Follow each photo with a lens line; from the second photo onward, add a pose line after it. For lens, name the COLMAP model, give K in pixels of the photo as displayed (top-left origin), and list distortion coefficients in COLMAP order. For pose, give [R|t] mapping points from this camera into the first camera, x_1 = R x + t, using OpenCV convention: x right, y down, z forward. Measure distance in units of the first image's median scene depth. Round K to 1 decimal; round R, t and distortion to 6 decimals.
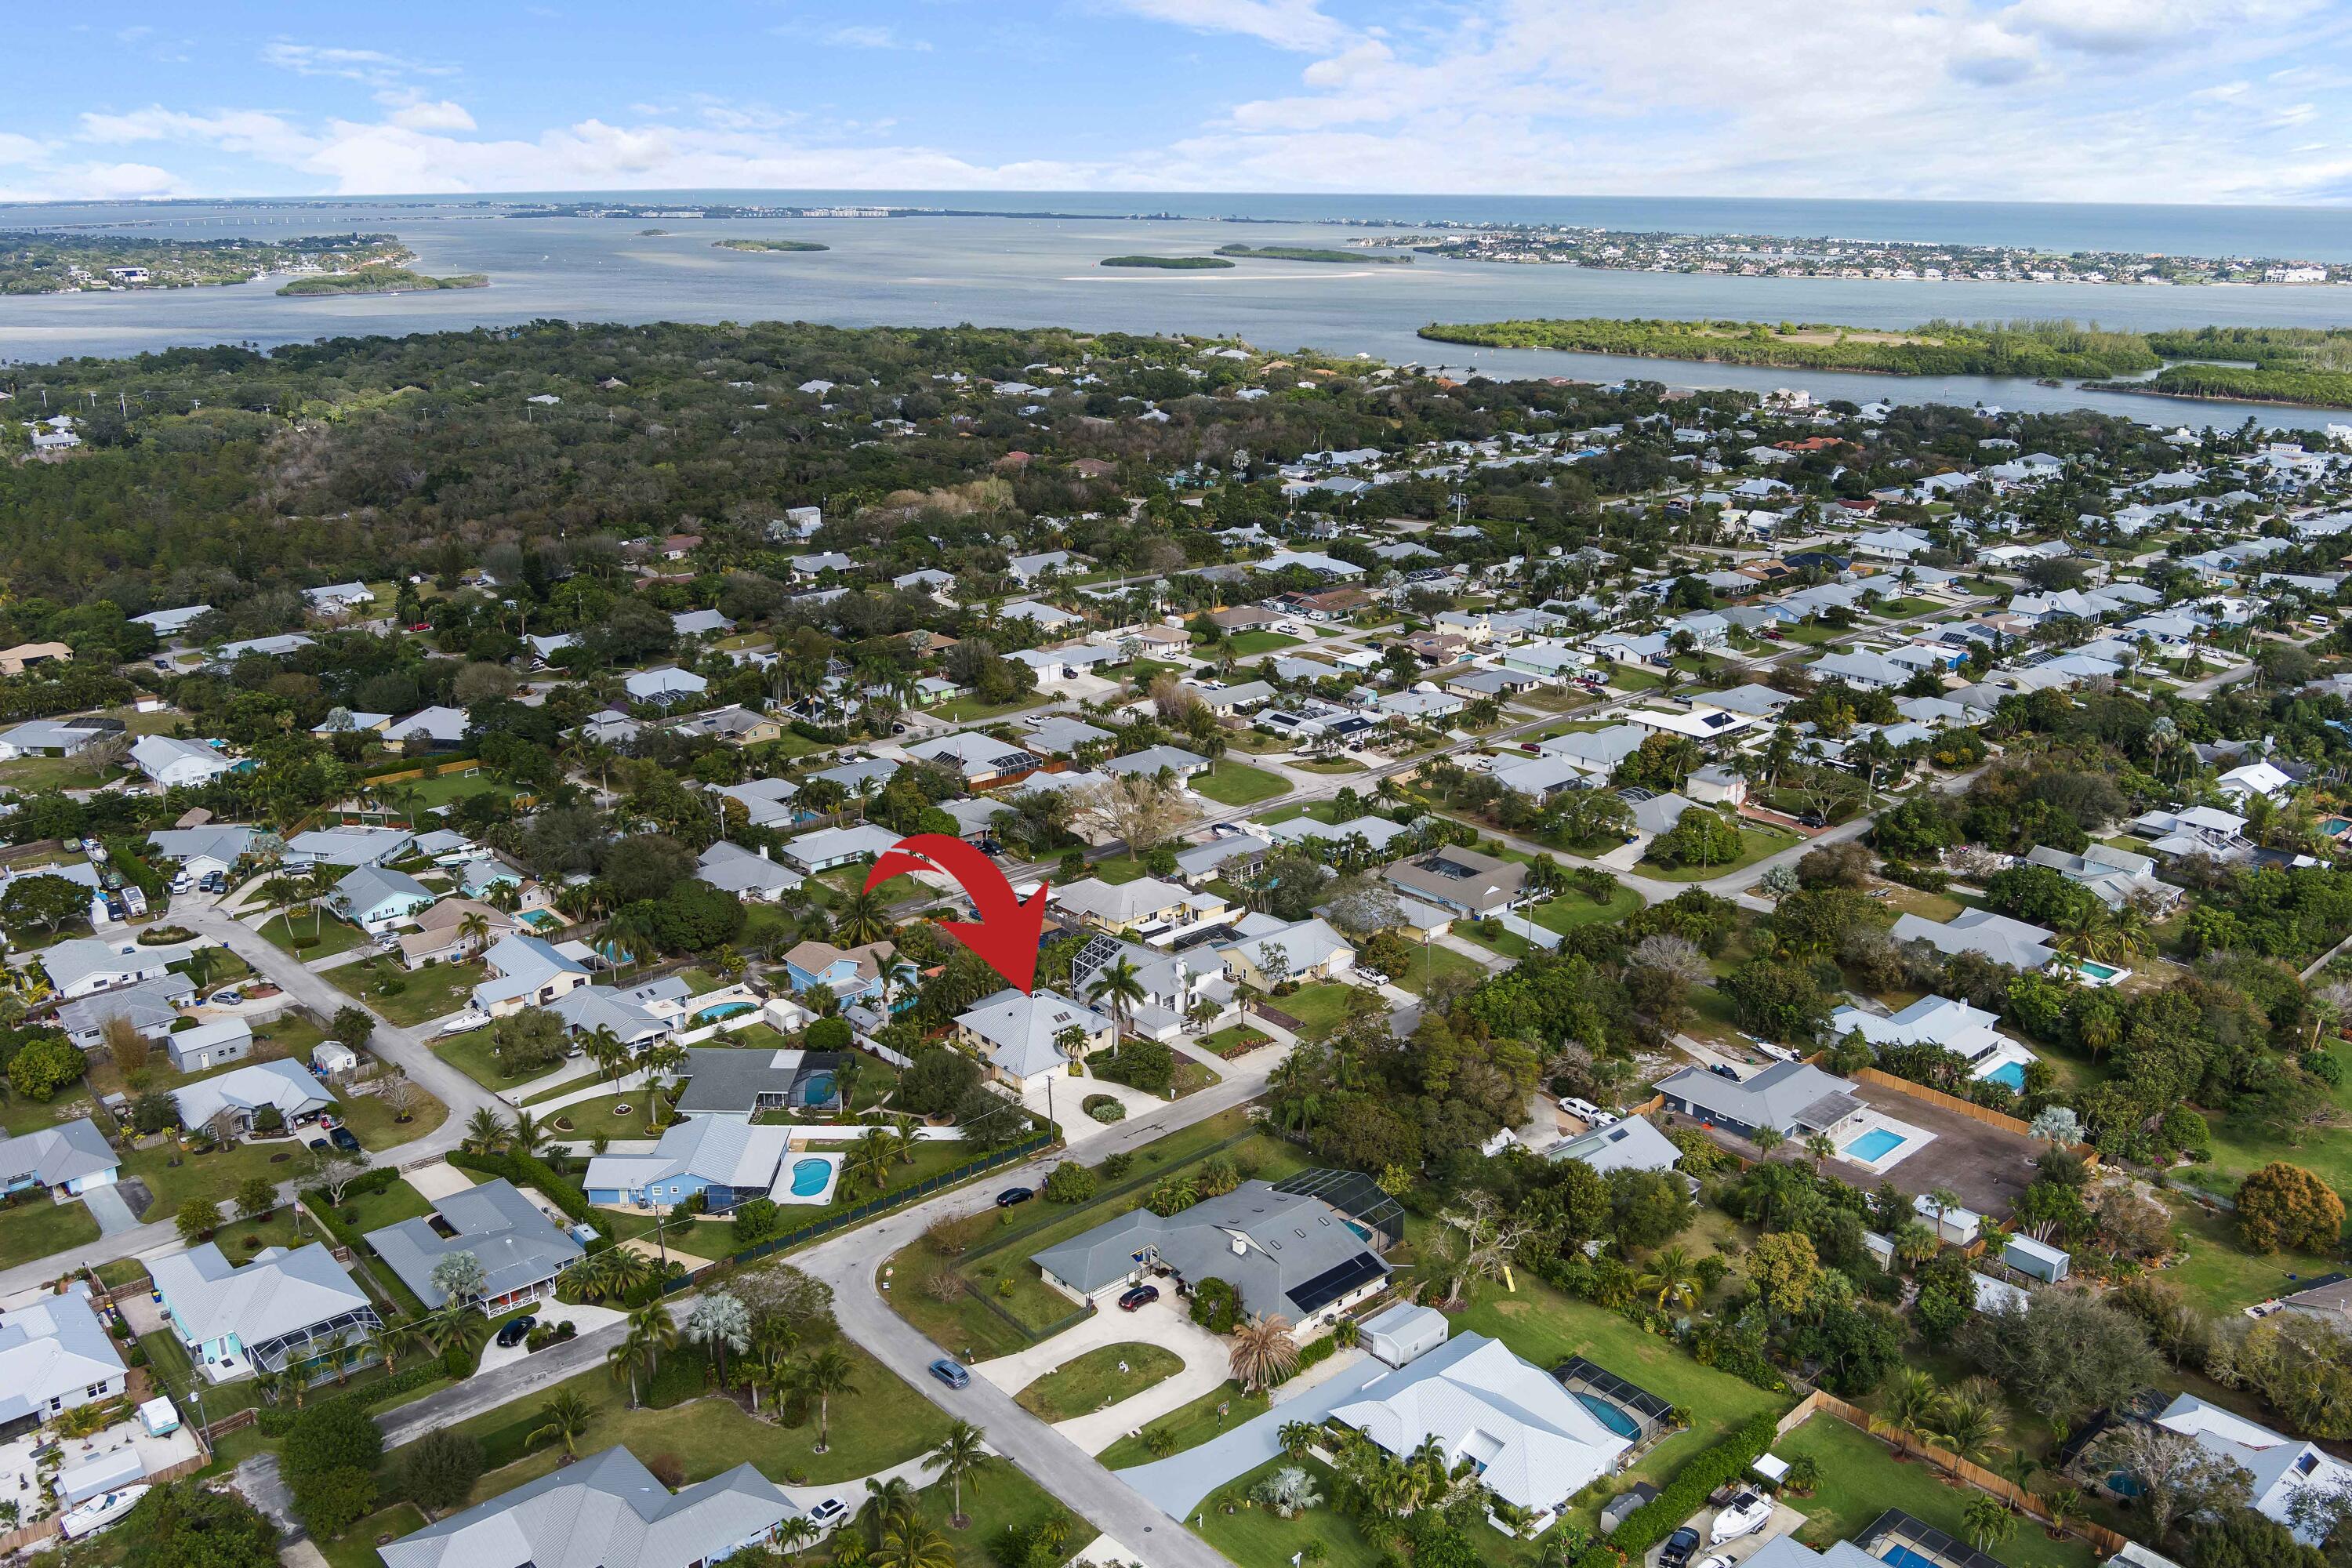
lens RADIAL K [[1900.2, 0, 1176.0], [0, 1900.2, 784.0], [0, 0, 1]] dist [-0.006349, -0.003590]
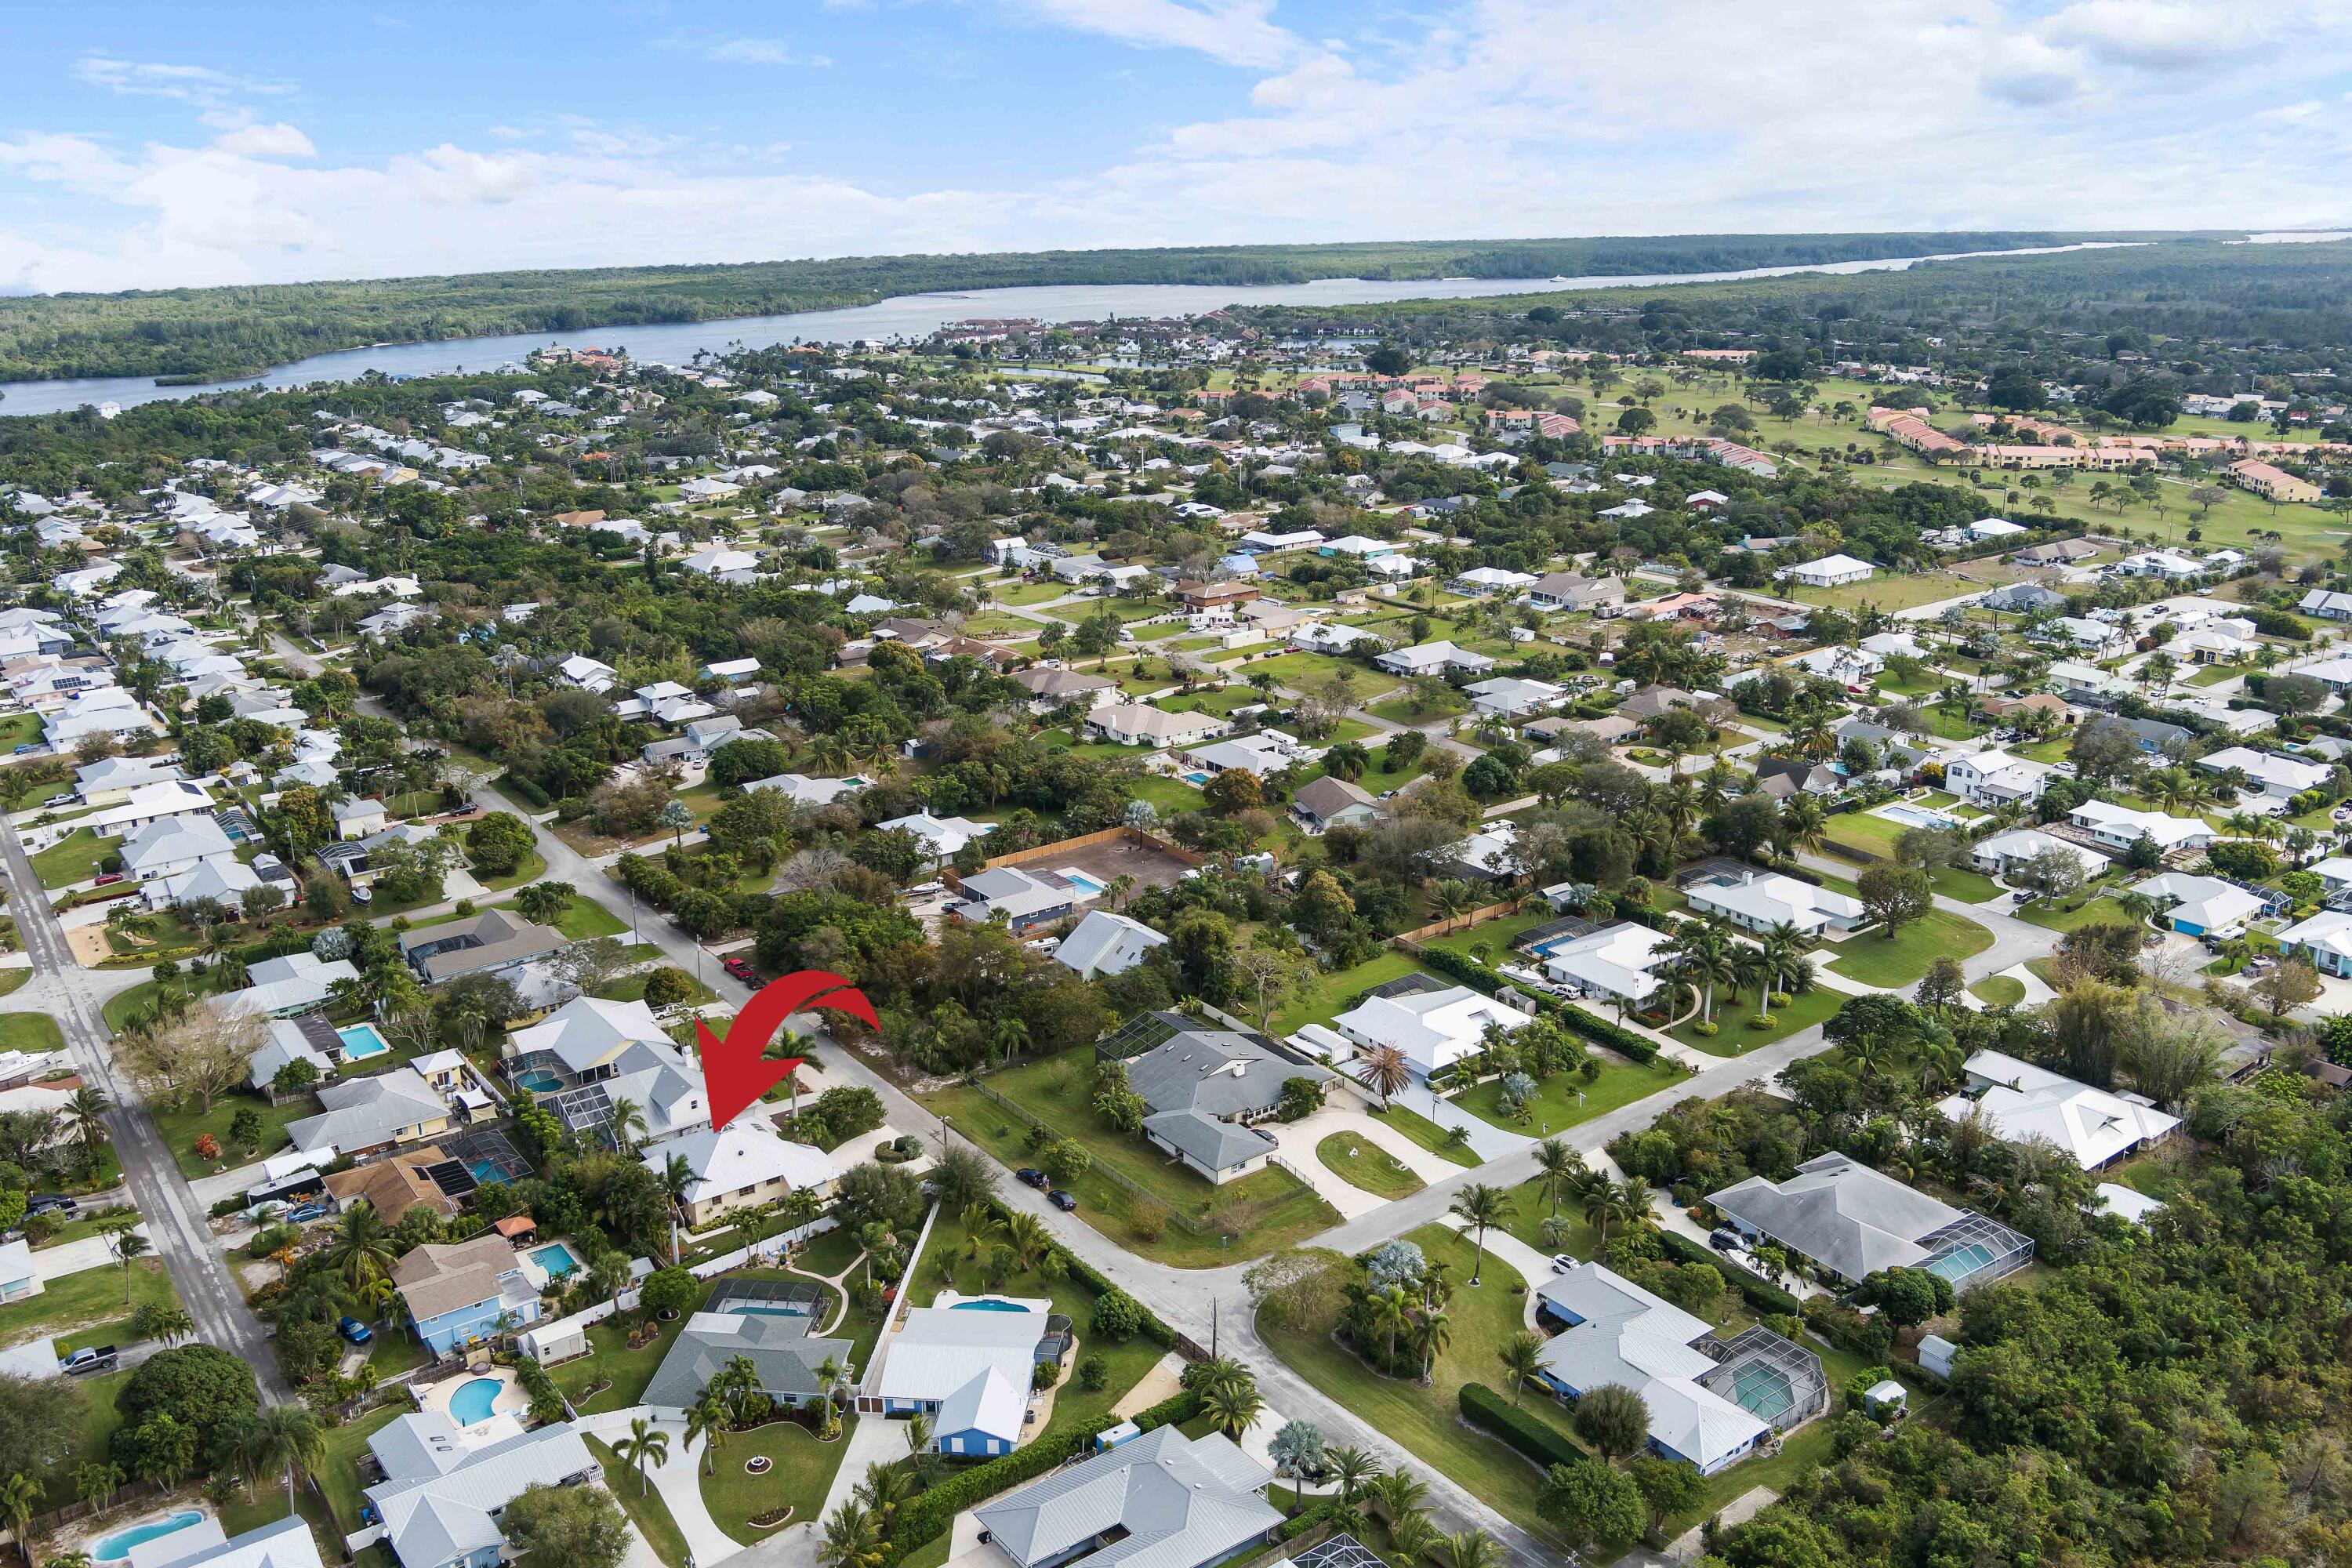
lens RADIAL K [[1900.2, 0, 1176.0], [0, 1900.2, 784.0], [0, 0, 1]] dist [-0.006349, -0.003590]
pose [[0.120009, -0.318867, 0.940171, -1.006281], [0.319628, 0.909001, 0.267496, -0.248543], [-0.939913, 0.268403, 0.211008, 0.699496]]
